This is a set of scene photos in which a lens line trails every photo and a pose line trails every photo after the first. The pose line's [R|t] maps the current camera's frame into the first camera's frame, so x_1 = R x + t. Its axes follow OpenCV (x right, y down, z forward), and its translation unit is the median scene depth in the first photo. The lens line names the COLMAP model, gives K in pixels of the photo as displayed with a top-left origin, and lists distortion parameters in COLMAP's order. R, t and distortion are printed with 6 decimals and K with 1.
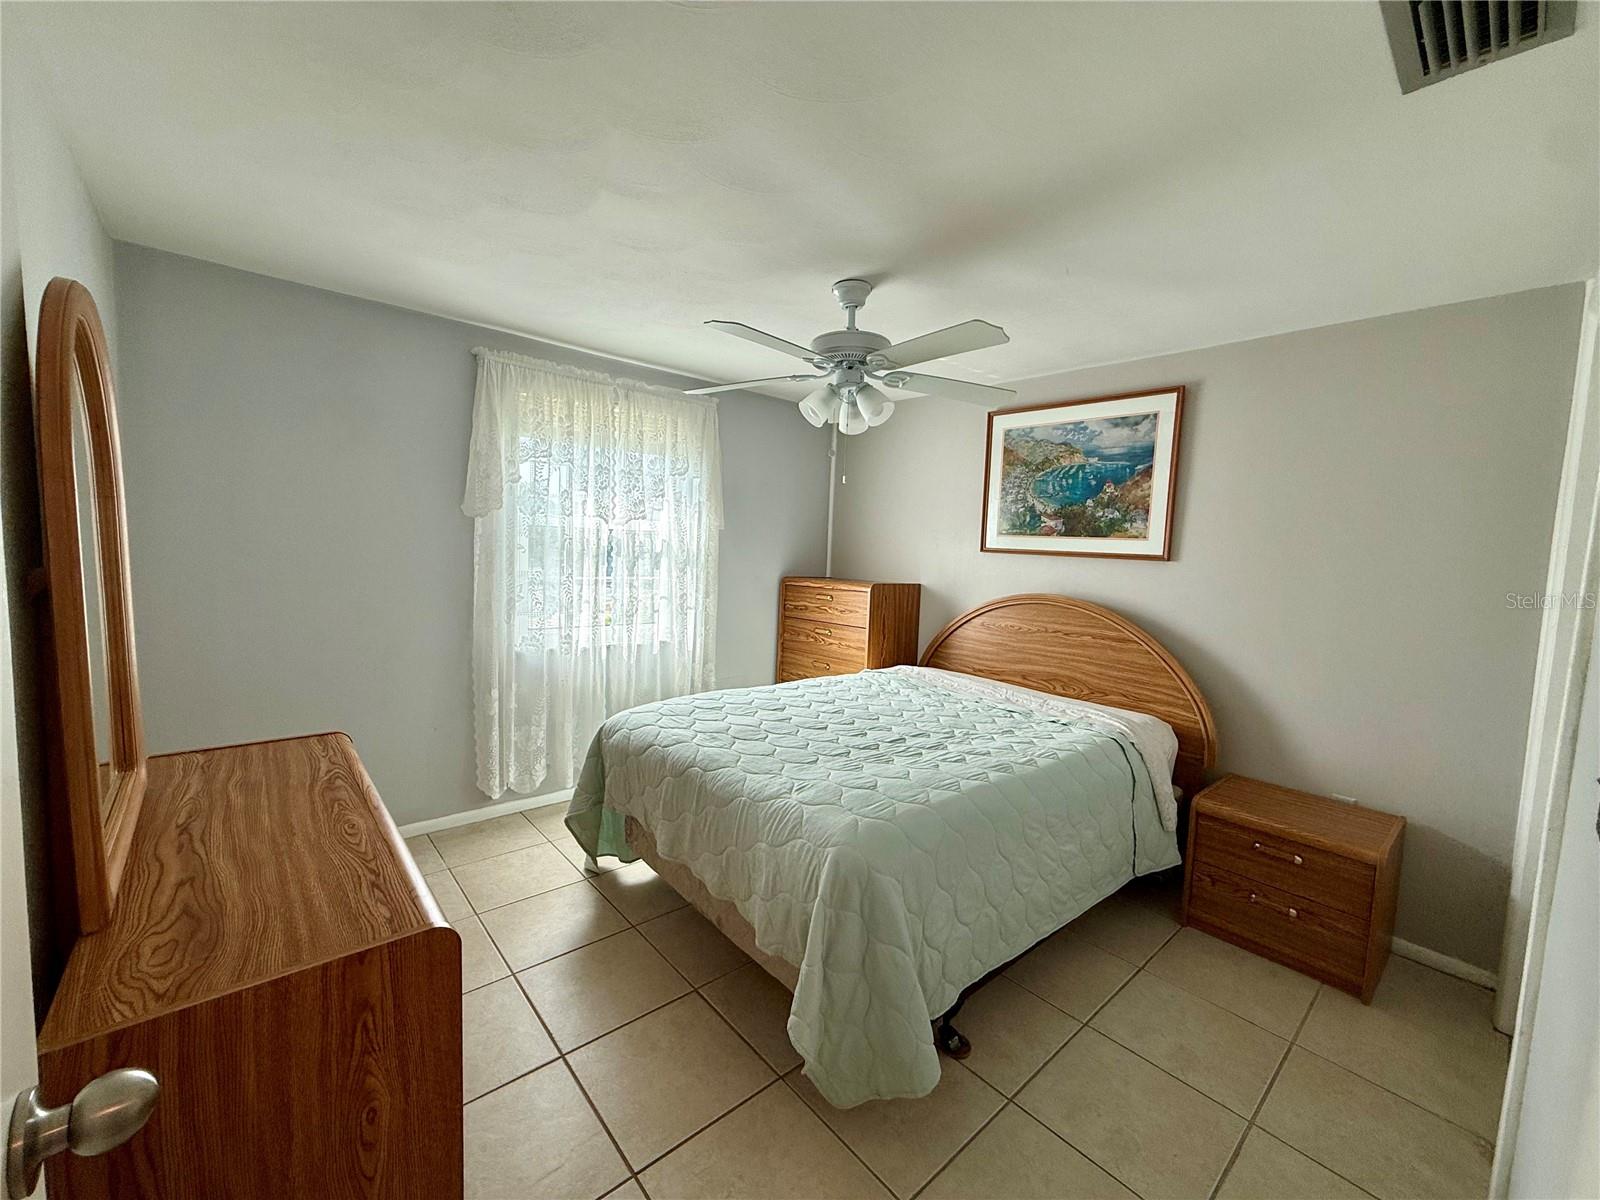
lens RADIAL K [[645.2, 0, 796.1], [0, 645.2, 597.8], [0, 0, 1]] dist [0.001112, 0.000120]
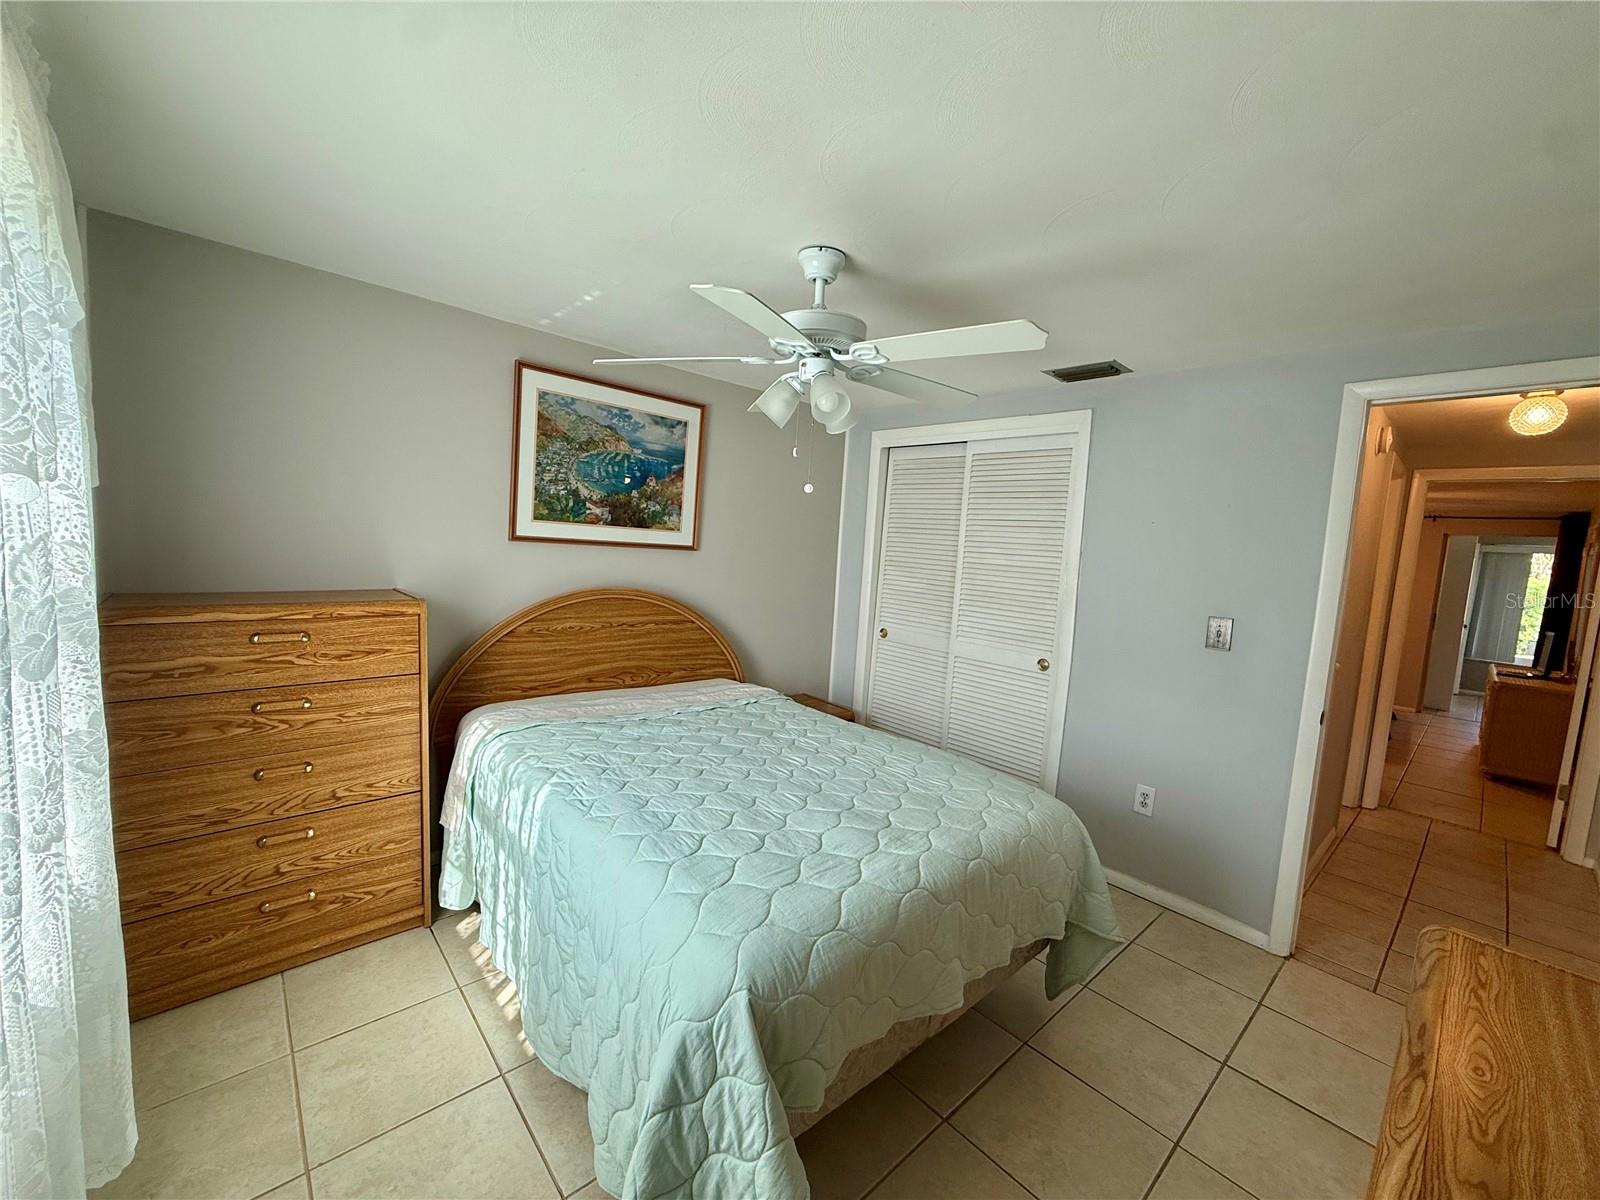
lens RADIAL K [[631.7, 0, 795.2], [0, 631.7, 599.7], [0, 0, 1]] dist [-0.001353, -0.000304]
pose [[-0.012797, -0.132550, 0.991094, -0.542382], [0.018740, 0.990969, 0.132775, -0.107313], [-0.999742, 0.020272, -0.010197, 0.748374]]
